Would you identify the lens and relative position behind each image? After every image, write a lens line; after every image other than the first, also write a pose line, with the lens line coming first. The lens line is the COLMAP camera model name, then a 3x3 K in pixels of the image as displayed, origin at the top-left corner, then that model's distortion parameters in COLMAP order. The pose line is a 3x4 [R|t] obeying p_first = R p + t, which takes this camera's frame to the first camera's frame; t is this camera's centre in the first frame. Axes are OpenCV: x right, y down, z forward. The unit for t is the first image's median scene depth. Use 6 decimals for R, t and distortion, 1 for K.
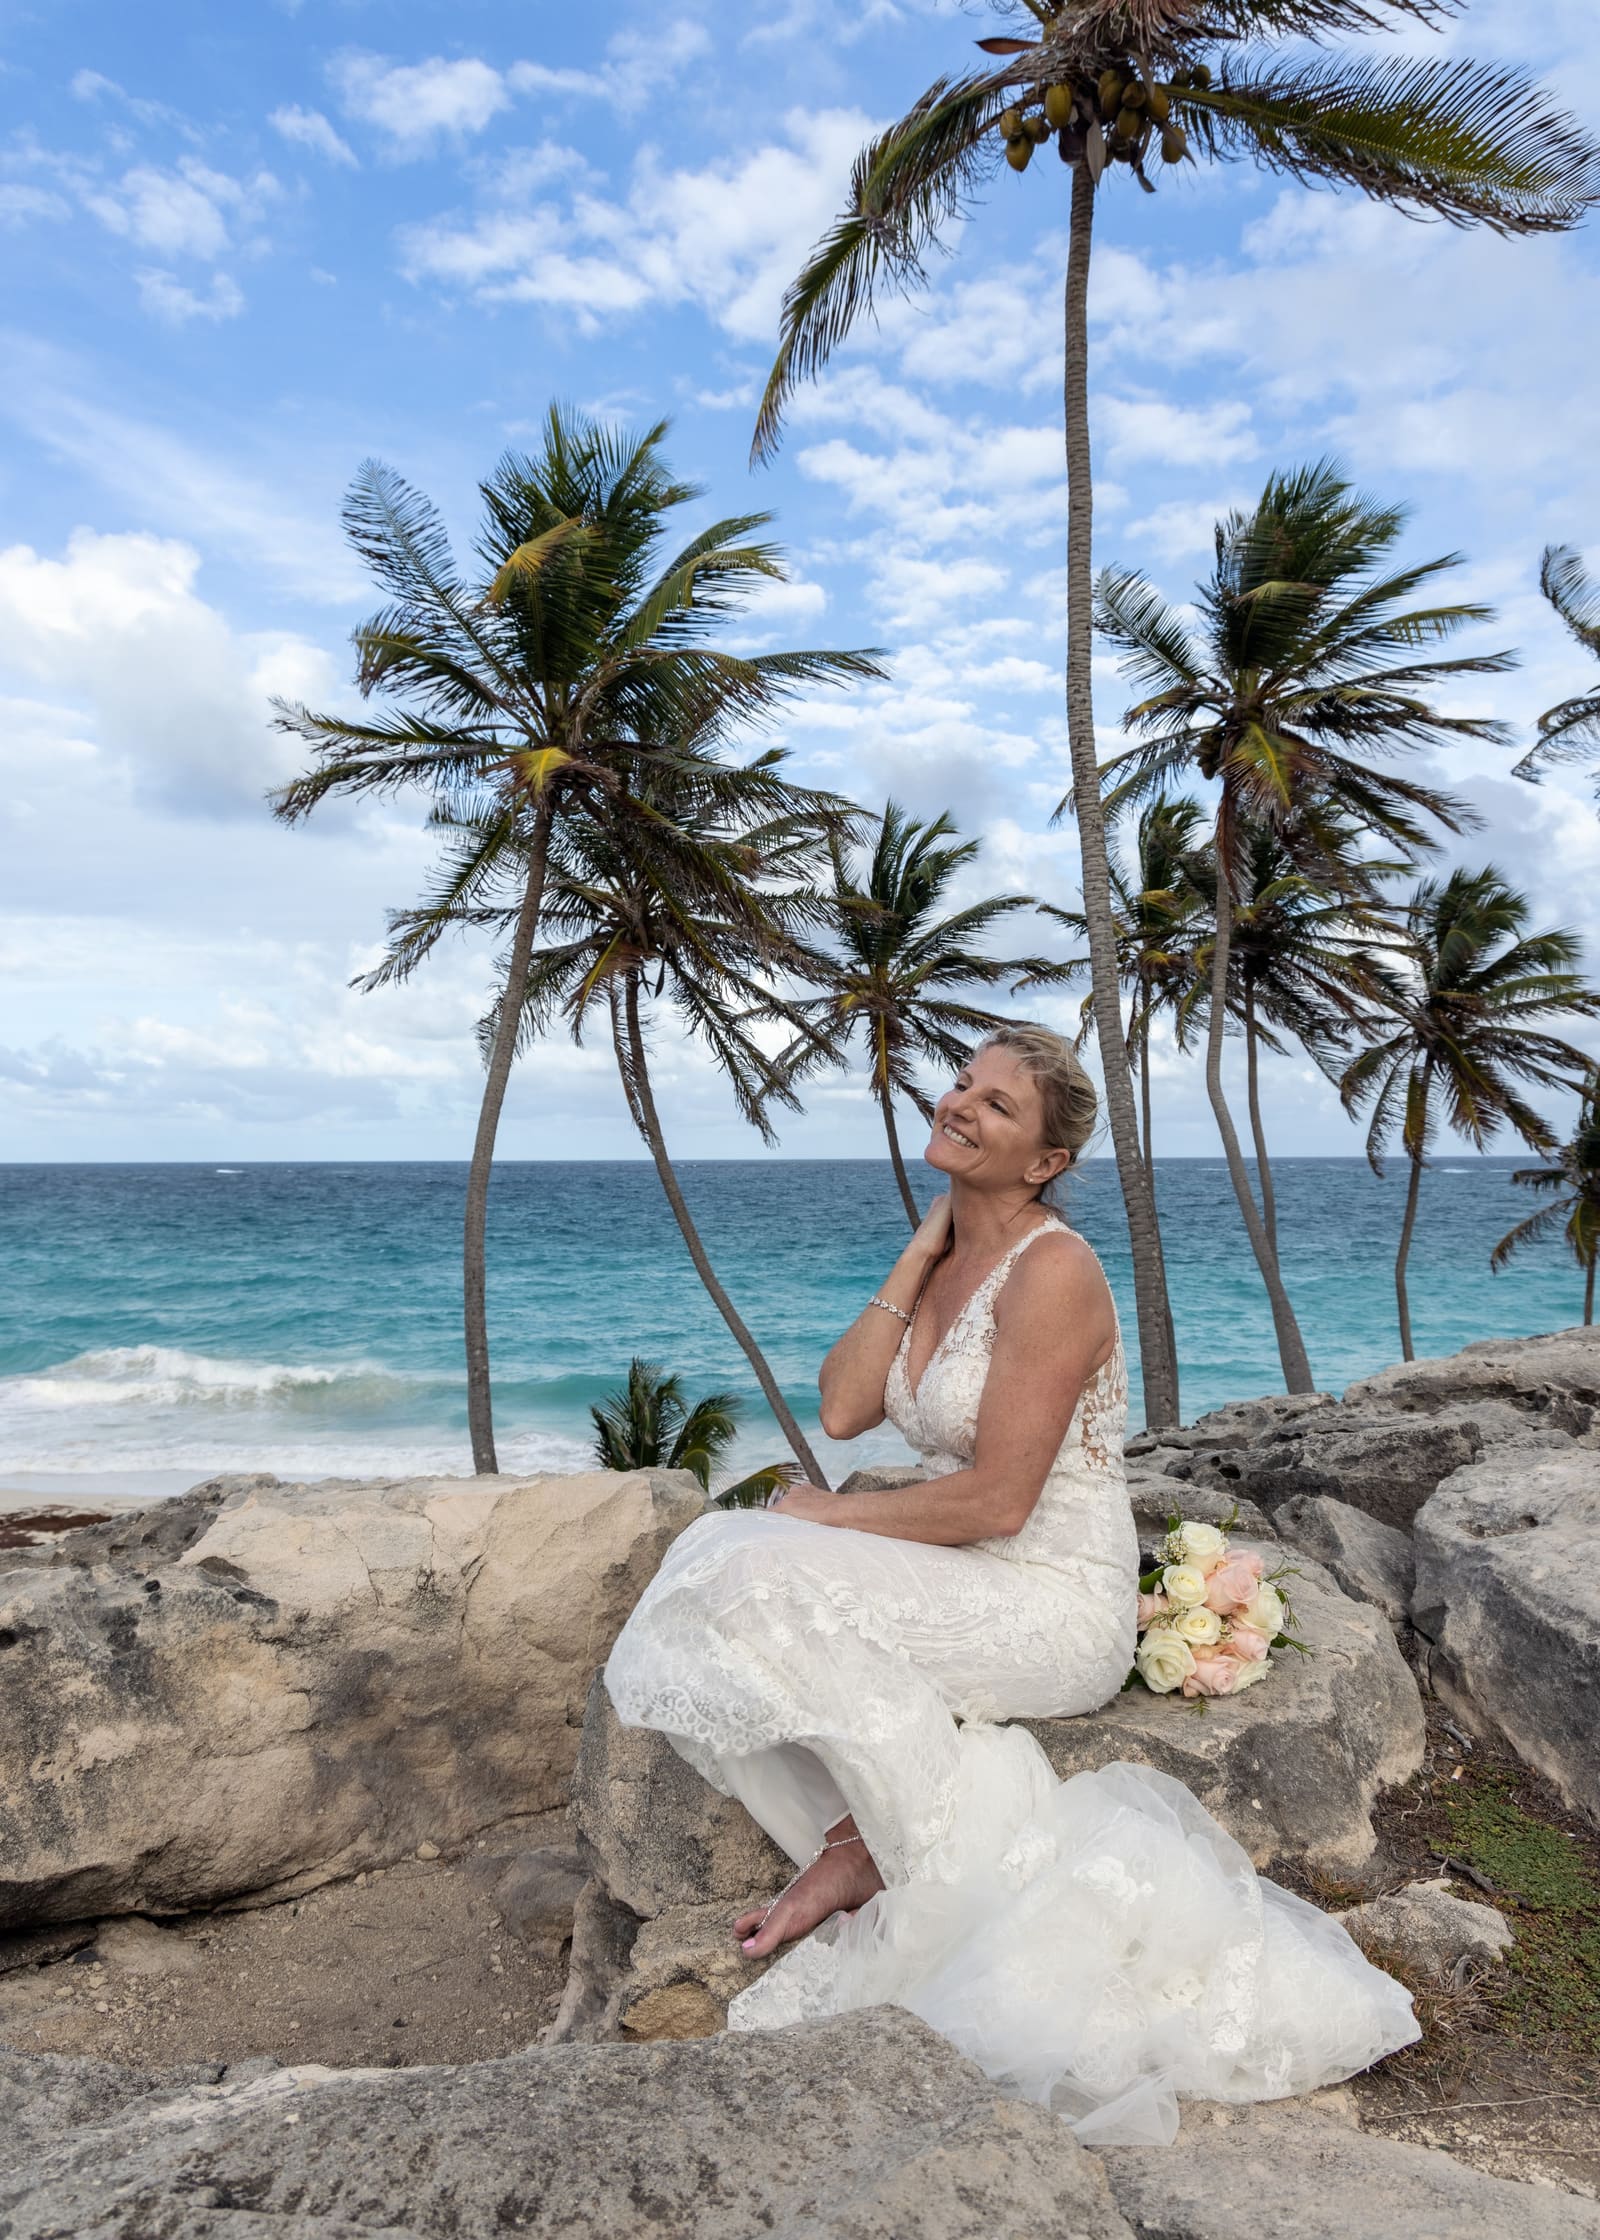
lens RADIAL K [[1653.8, 0, 799.5], [0, 1653.8, 1121.4], [0, 0, 1]] dist [0.018990, -0.005937]
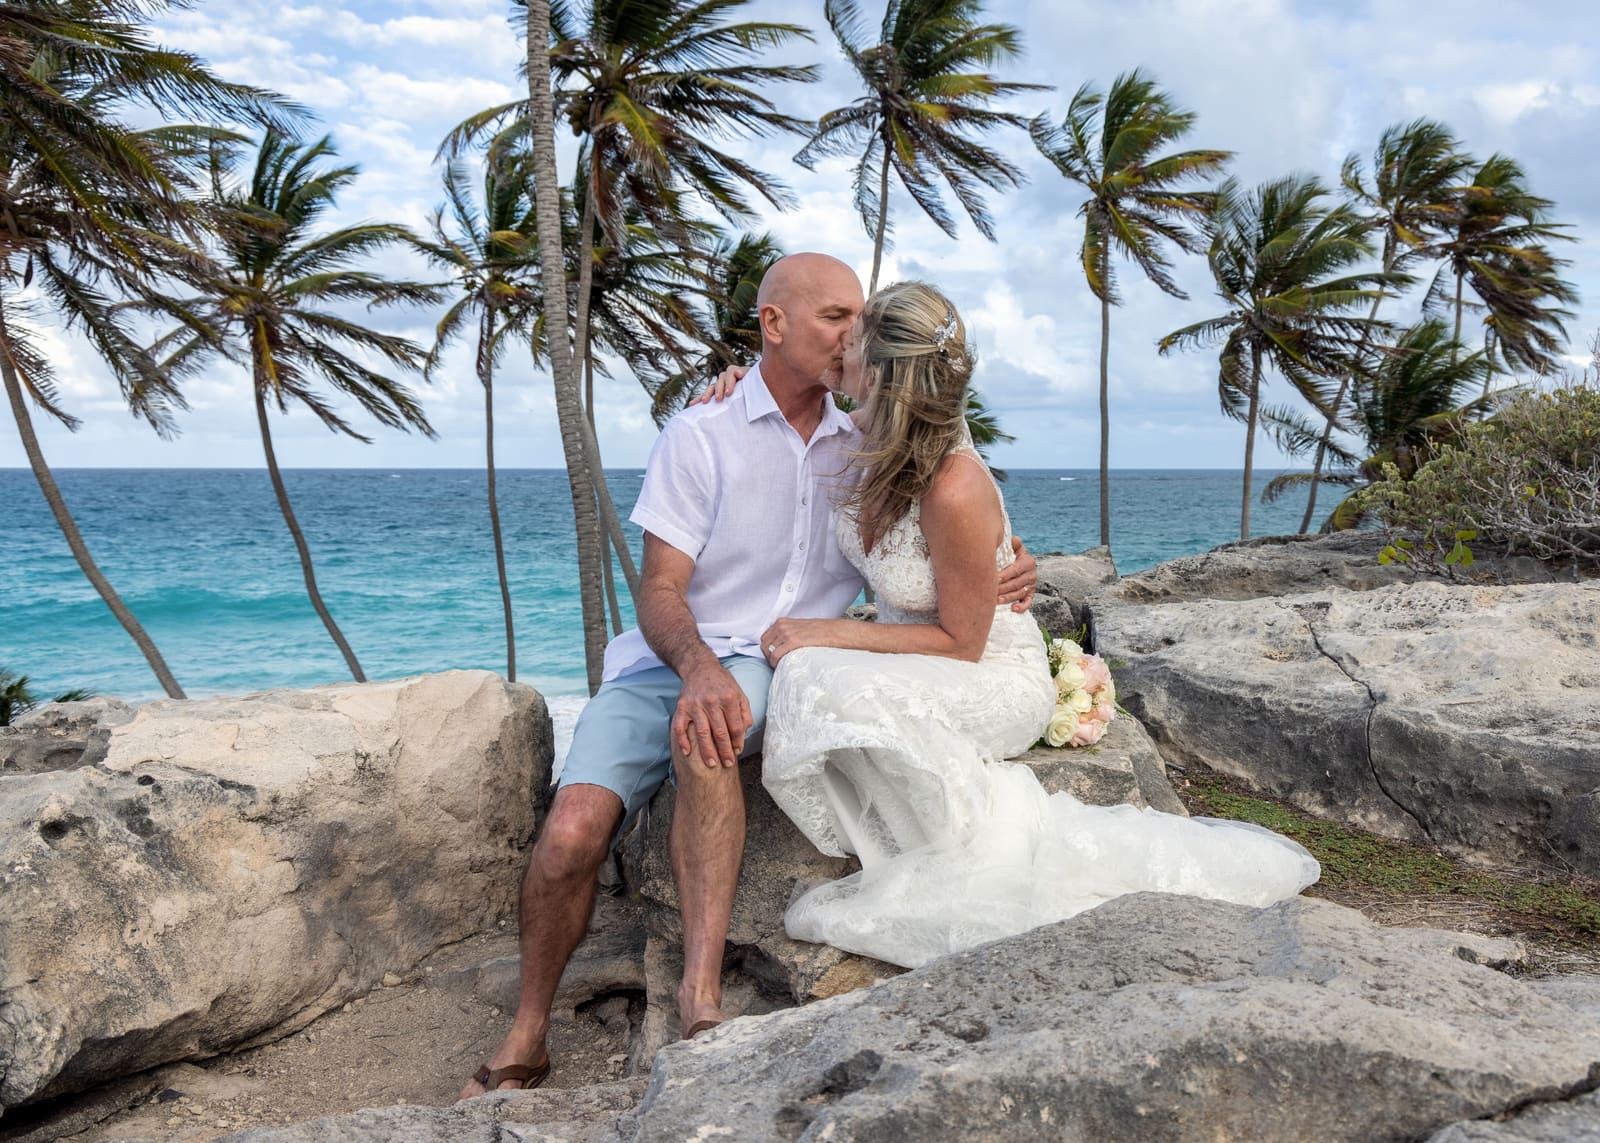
lens RADIAL K [[1443.2, 0, 800.7], [0, 1443.2, 571.9], [0, 0, 1]] dist [0.007729, 0.016261]
pose [[0.871055, -0.024947, 0.490551, -0.456066], [-0.018653, 0.996309, 0.083788, 0.054350], [-0.490830, -0.082134, 0.867375, -0.017992]]
